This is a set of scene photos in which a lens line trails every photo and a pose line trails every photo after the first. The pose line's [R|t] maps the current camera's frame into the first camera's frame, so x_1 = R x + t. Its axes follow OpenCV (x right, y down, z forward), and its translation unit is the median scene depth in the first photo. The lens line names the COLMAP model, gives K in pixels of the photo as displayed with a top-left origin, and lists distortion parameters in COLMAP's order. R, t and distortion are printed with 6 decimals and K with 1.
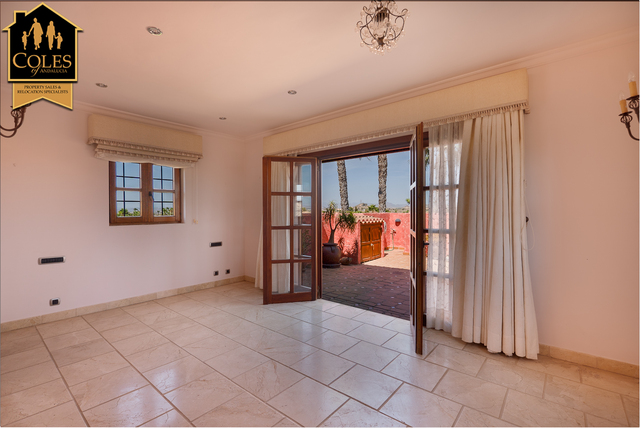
lens RADIAL K [[291.7, 0, 316.6], [0, 291.7, 215.0], [0, 0, 1]] dist [-0.002811, -0.000293]
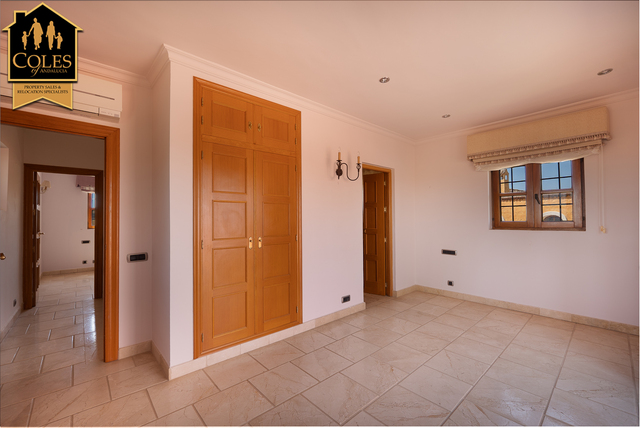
lens RADIAL K [[270.4, 0, 320.2], [0, 270.4, 216.3], [0, 0, 1]] dist [0.000631, 0.000041]
pose [[-0.134939, -0.003613, -0.990847, 0.287173], [0.000819, 0.999993, -0.003758, -0.007007], [0.990854, -0.001319, -0.134935, 0.366497]]
